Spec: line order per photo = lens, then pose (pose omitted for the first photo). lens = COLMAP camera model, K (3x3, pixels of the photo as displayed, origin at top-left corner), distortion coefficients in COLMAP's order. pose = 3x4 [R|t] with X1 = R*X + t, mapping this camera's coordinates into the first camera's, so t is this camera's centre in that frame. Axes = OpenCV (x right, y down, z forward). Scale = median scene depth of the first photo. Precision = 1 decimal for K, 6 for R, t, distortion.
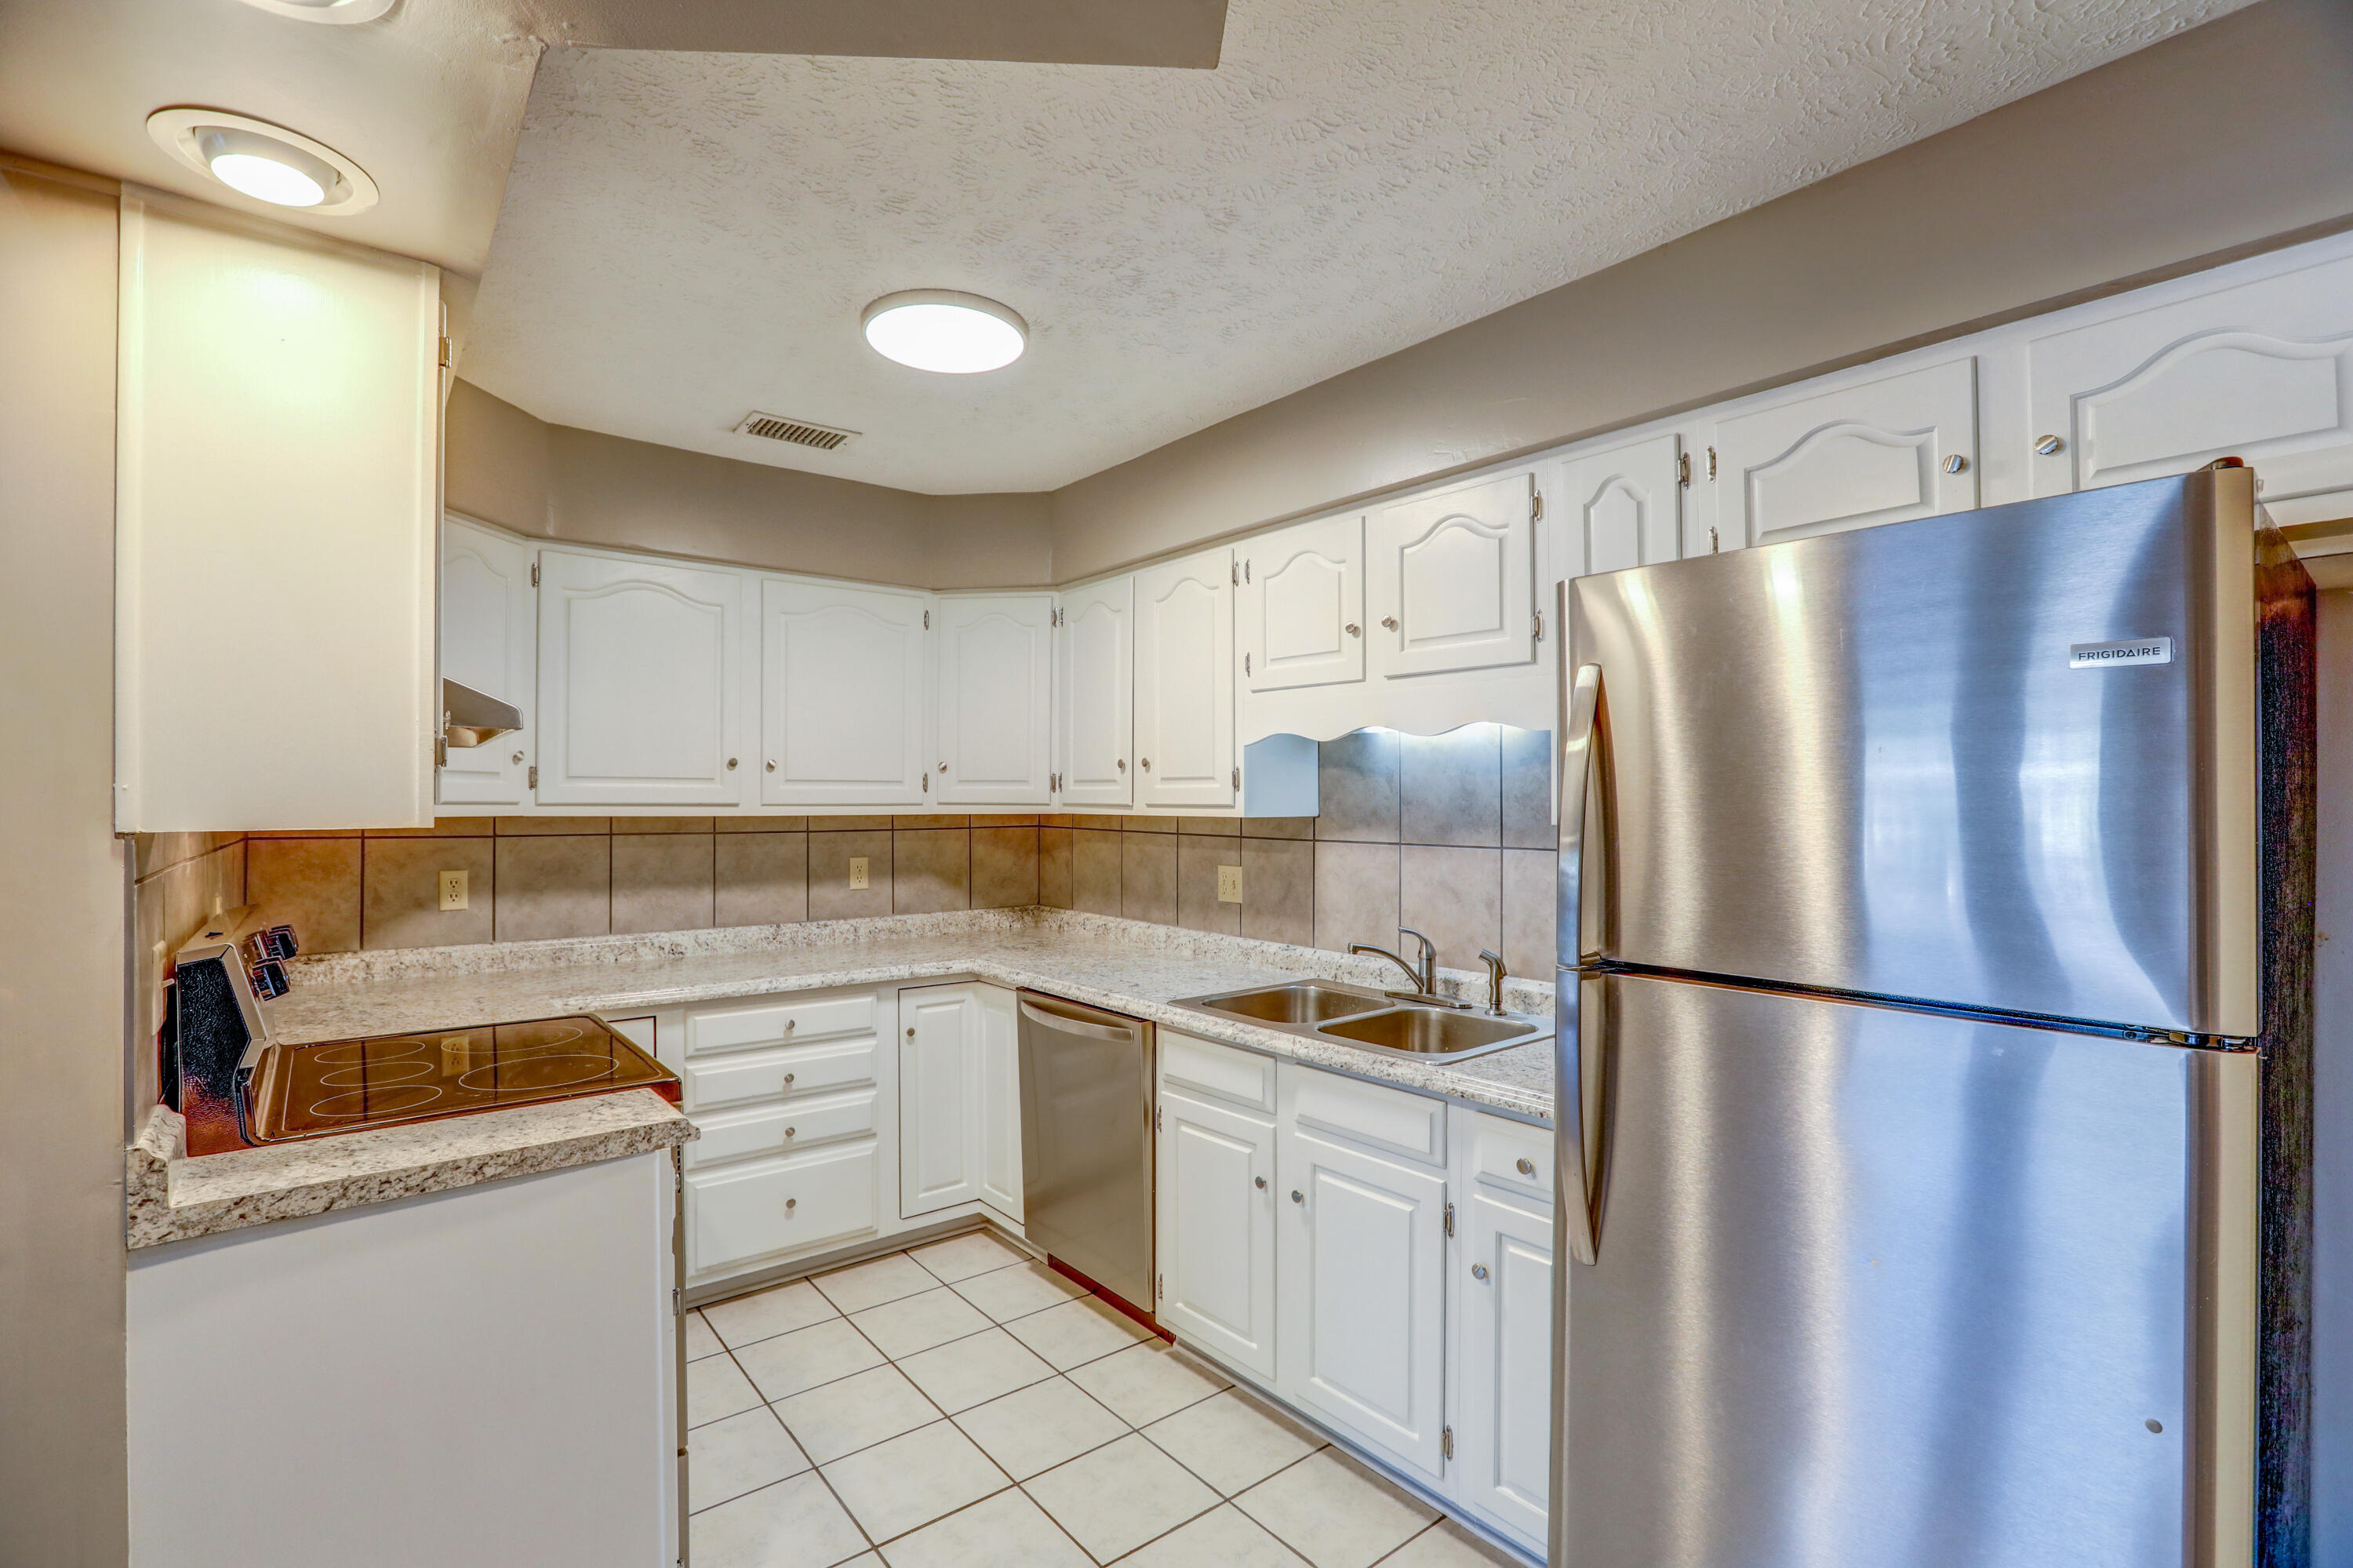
lens RADIAL K [[1066.6, 0, 1179.5], [0, 1066.6, 793.3], [0, 0, 1]] dist [-0.024688, 0.004010]
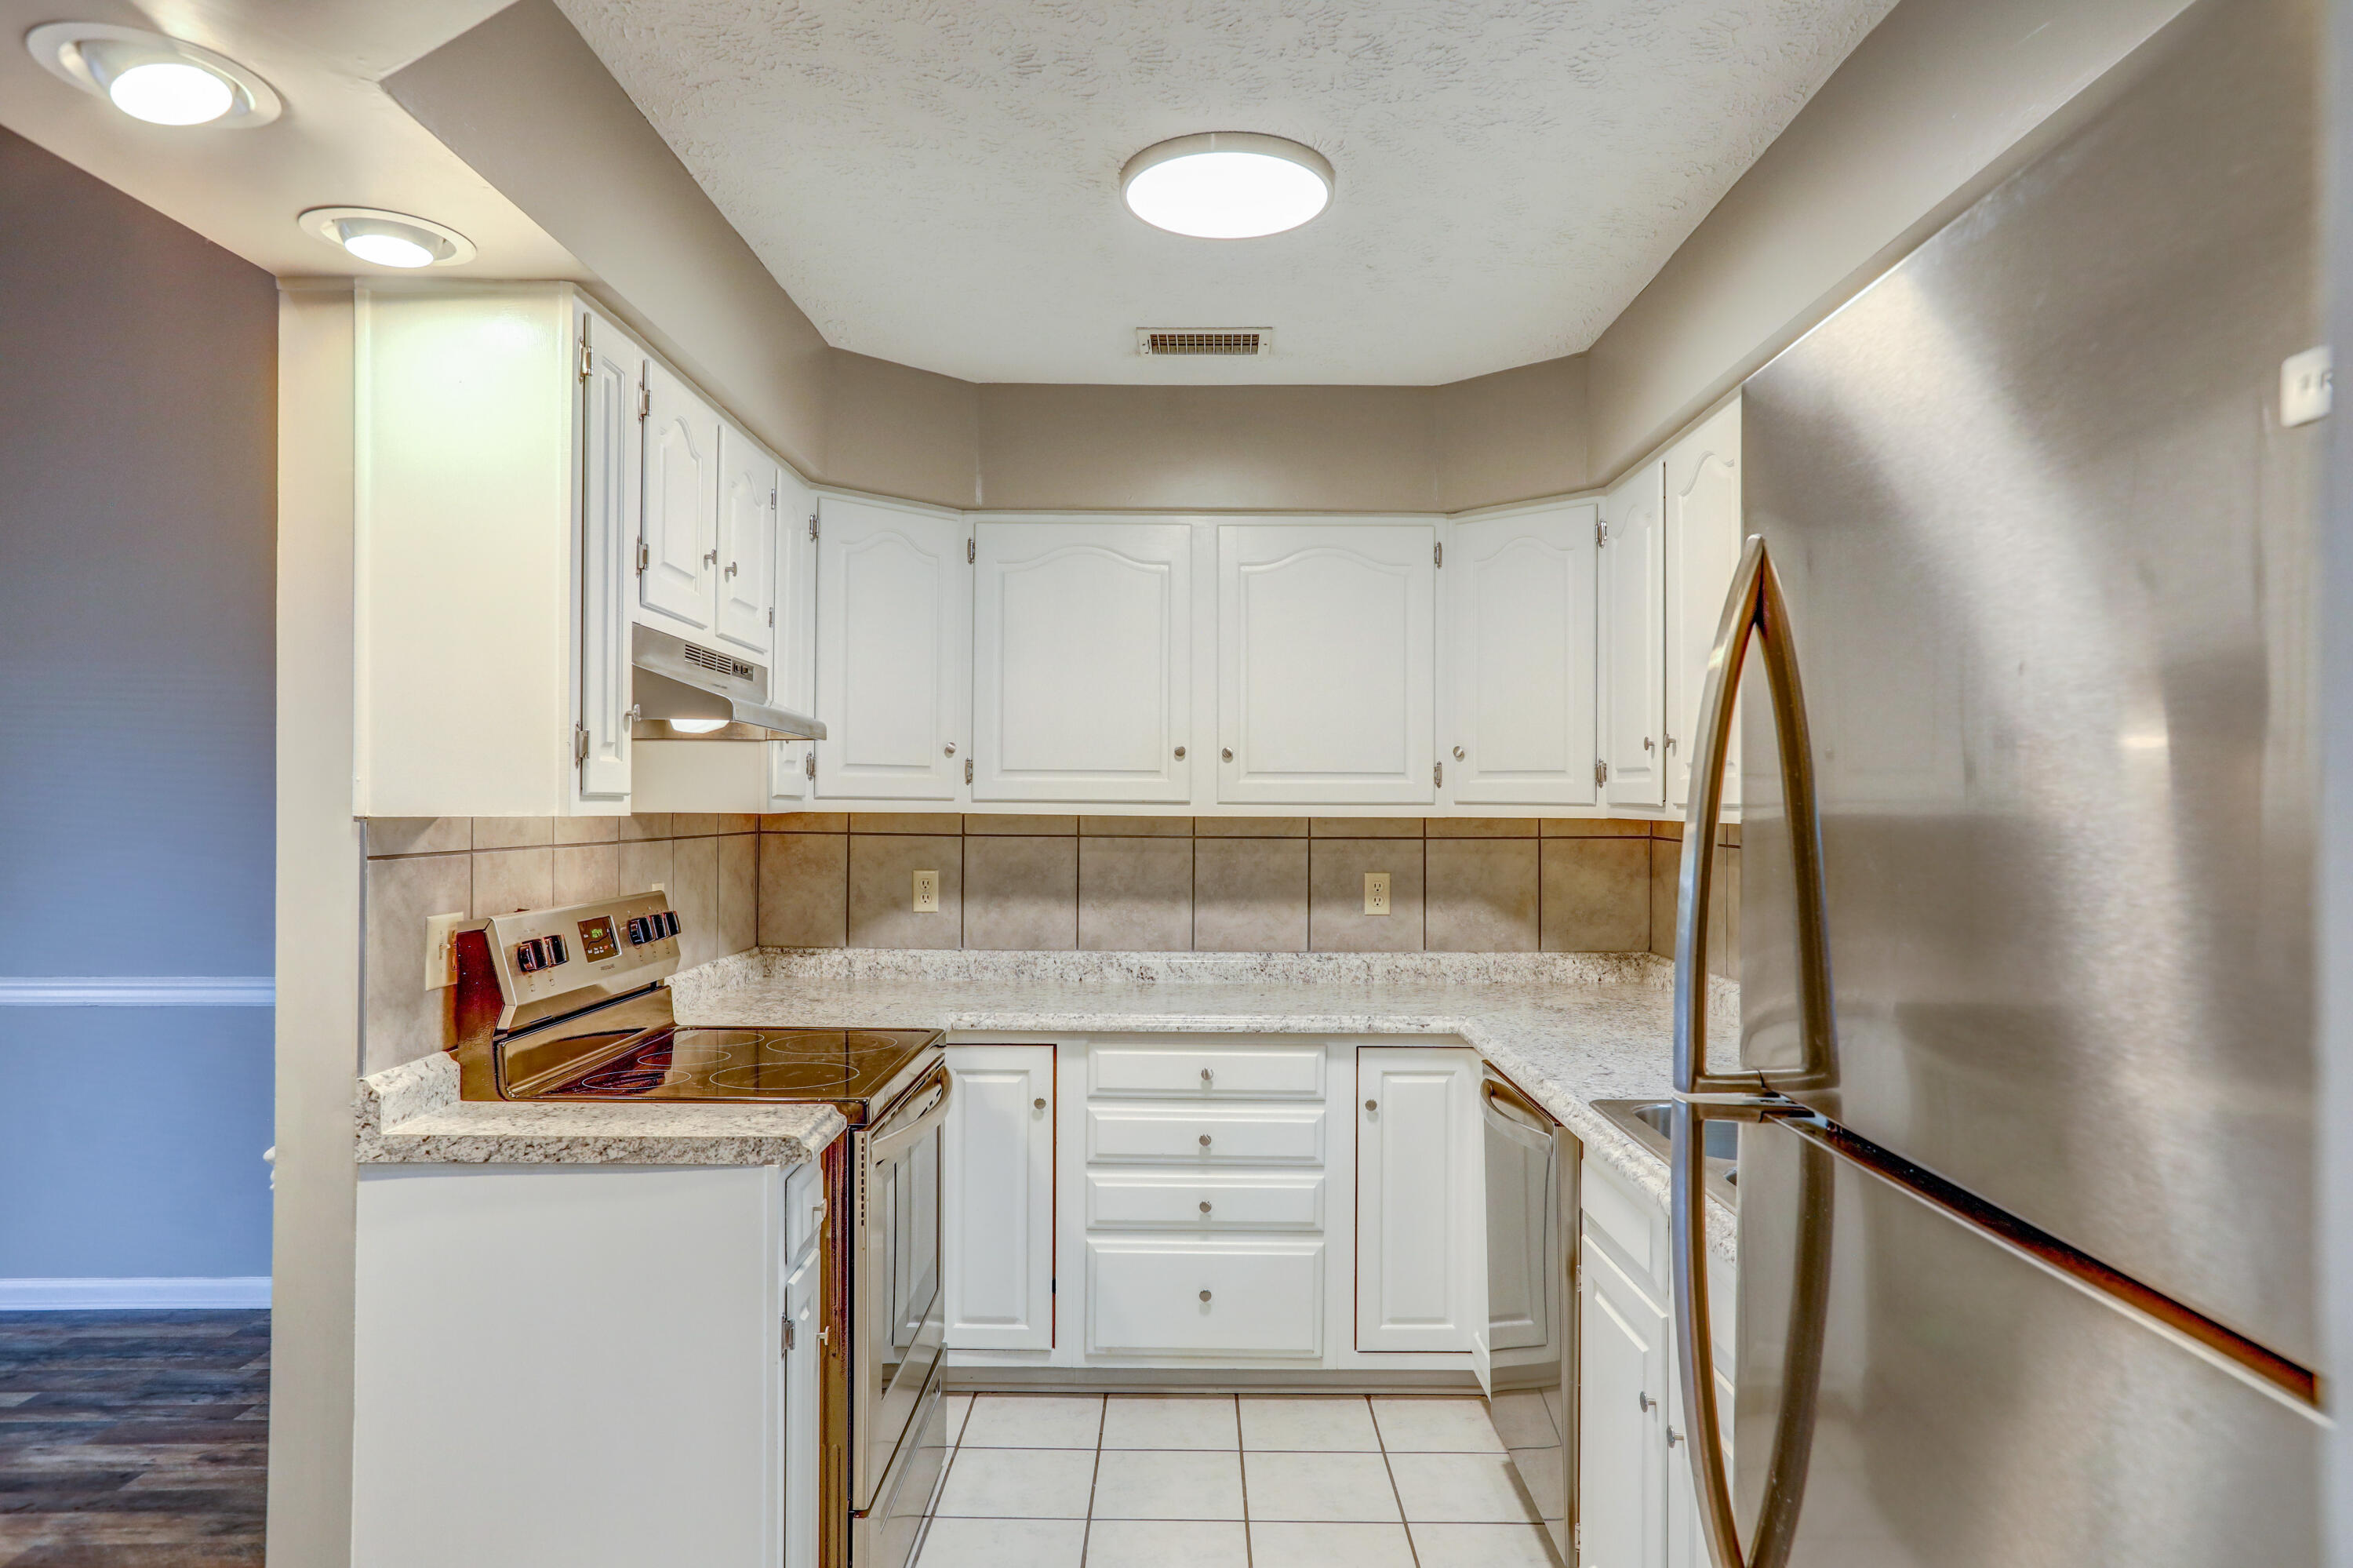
lens RADIAL K [[1467.4, 0, 1185.4], [0, 1467.4, 789.8], [0, 0, 1]] dist [-0.026606, 0.004359]
pose [[0.776569, -0.002141, -0.630028, 0.321176], [-0.000236, 0.999993, -0.003688, 0.005620], [0.630032, 0.003013, 0.776563, 0.121278]]
